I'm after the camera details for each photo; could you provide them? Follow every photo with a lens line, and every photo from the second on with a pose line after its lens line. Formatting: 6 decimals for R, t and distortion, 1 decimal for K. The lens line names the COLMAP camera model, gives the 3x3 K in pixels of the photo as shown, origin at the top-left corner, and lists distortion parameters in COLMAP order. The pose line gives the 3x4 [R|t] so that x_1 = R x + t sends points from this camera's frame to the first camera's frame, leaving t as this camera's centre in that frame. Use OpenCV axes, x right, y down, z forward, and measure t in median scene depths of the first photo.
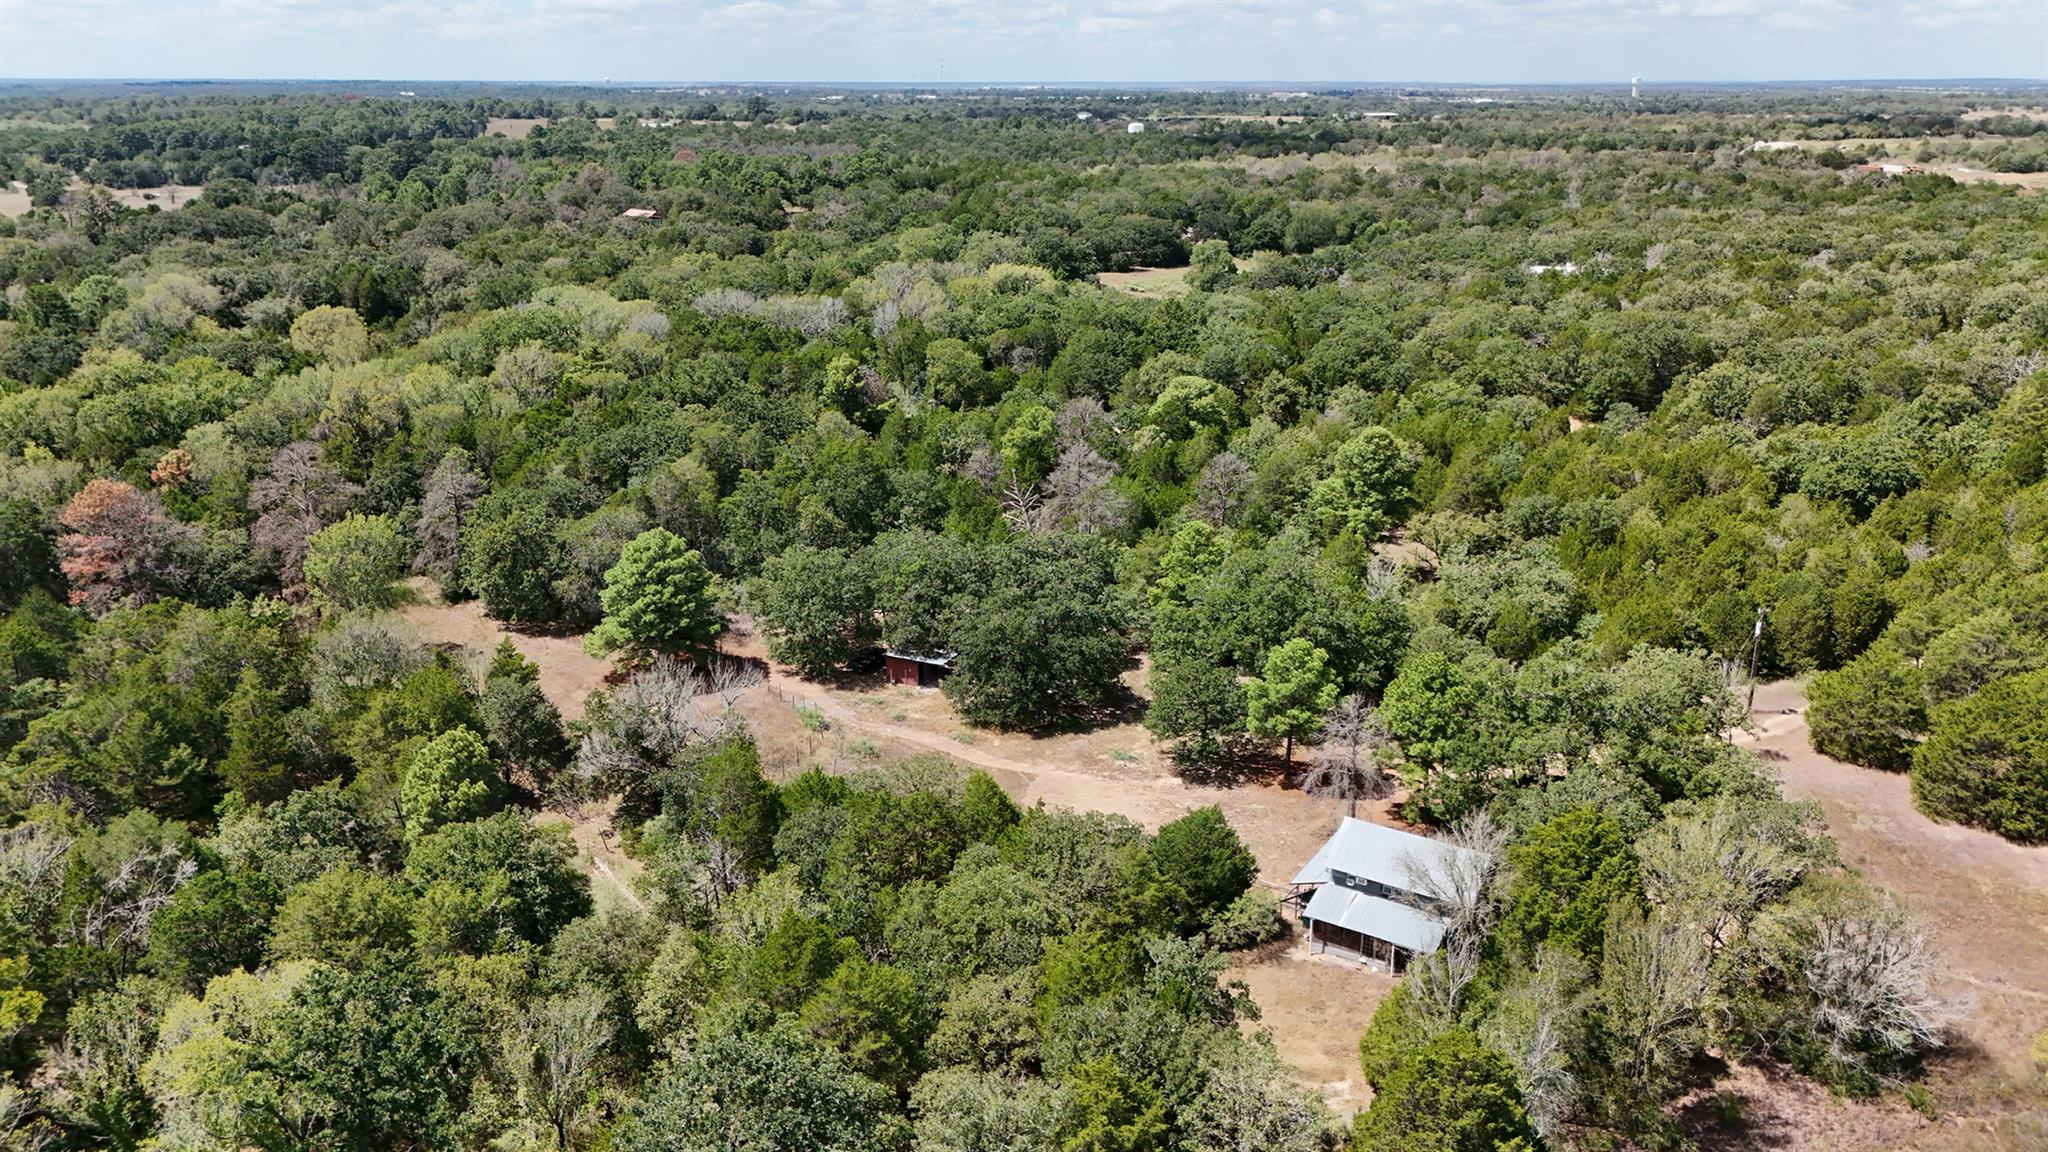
lens RADIAL K [[1499.9, 0, 1033.1], [0, 1499.9, 580.5], [0, 0, 1]] dist [0.064477, -0.059567]
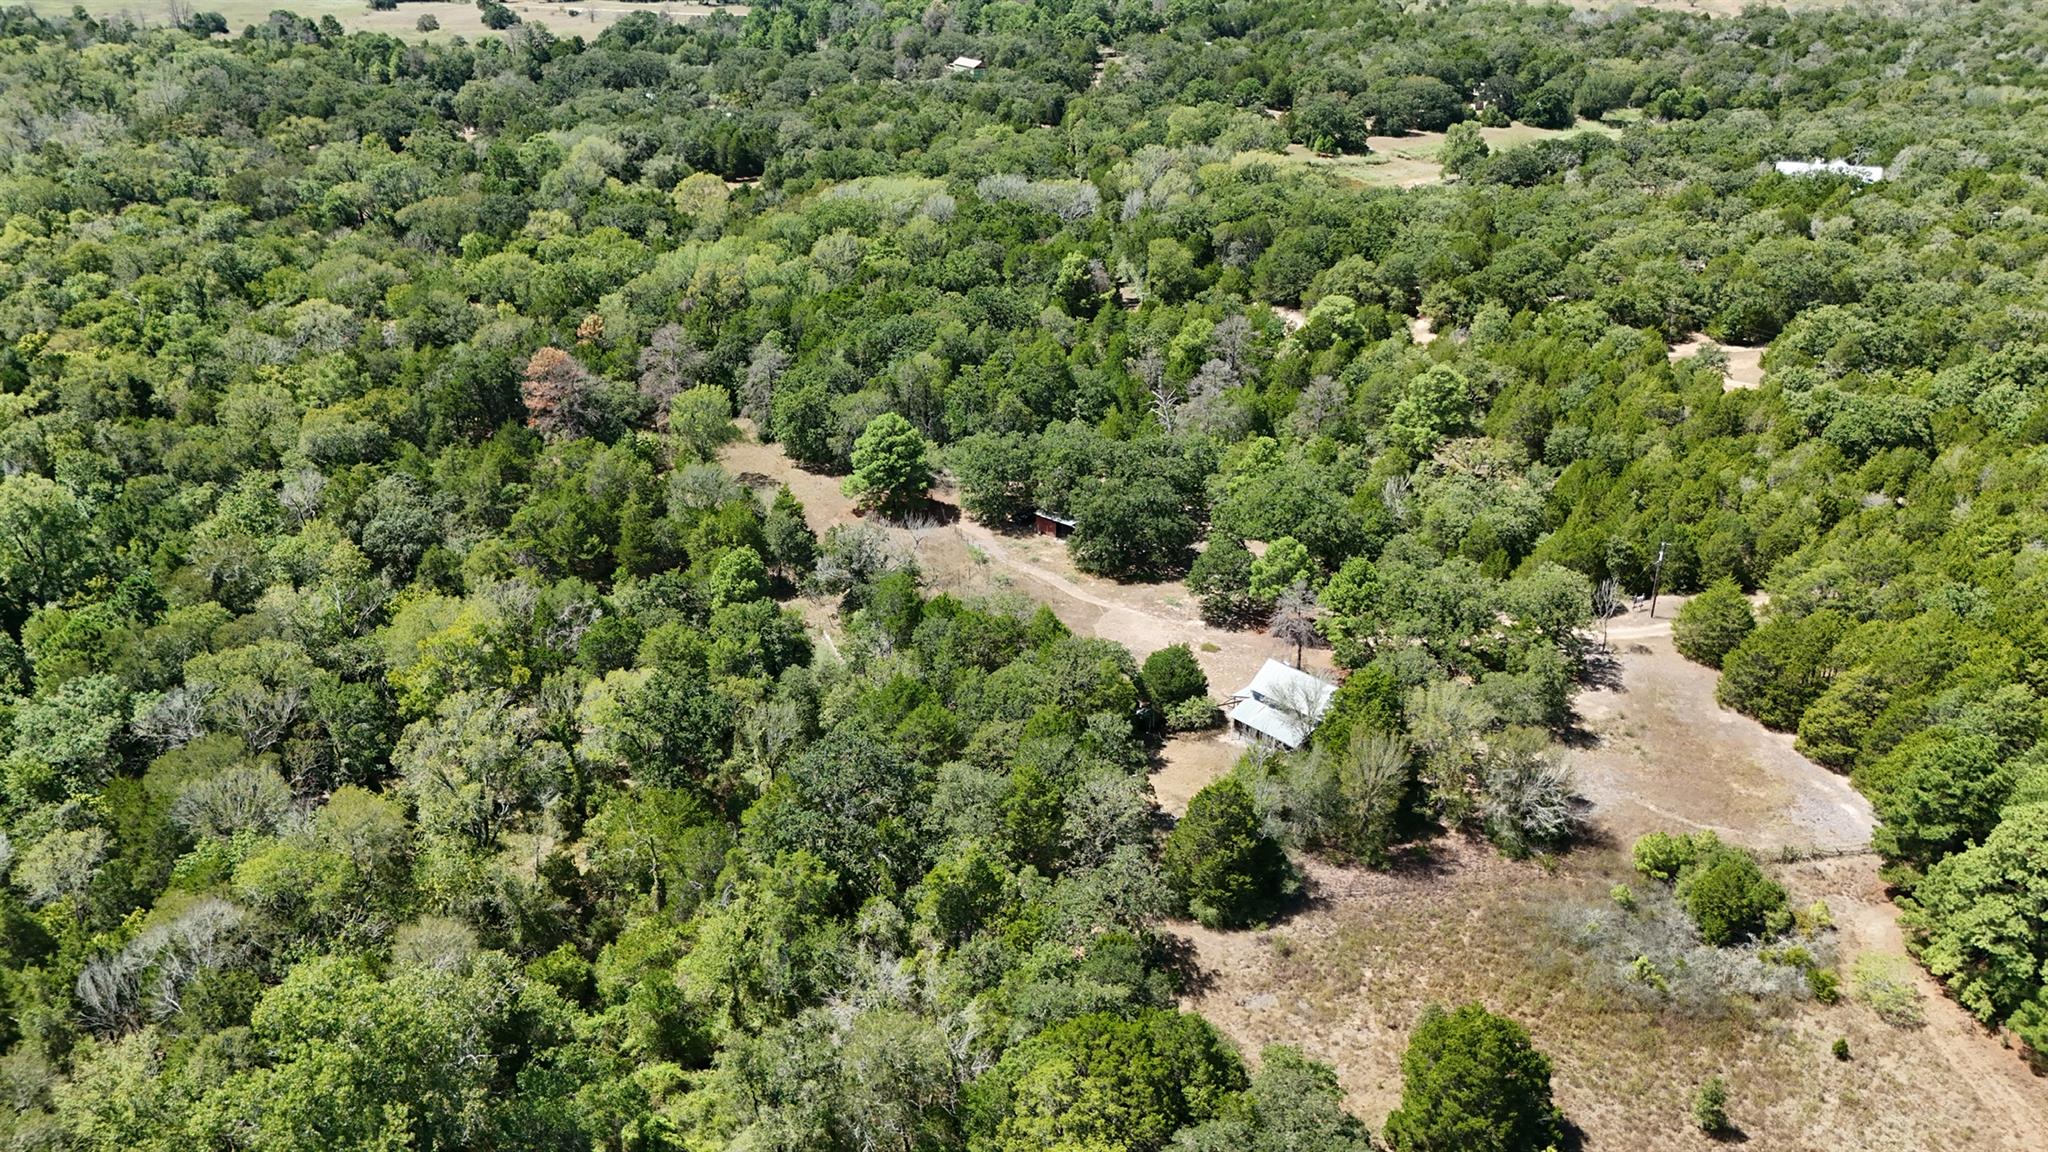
lens RADIAL K [[1499.9, 0, 1031.3], [0, 1499.9, 573.3], [0, 0, 1]] dist [0.064477, -0.059567]
pose [[0.972055, 0.100734, -0.212044, 0.199553], [-0.072351, 0.987841, 0.137609, -0.087650], [0.223328, -0.118422, 0.967523, -0.380676]]
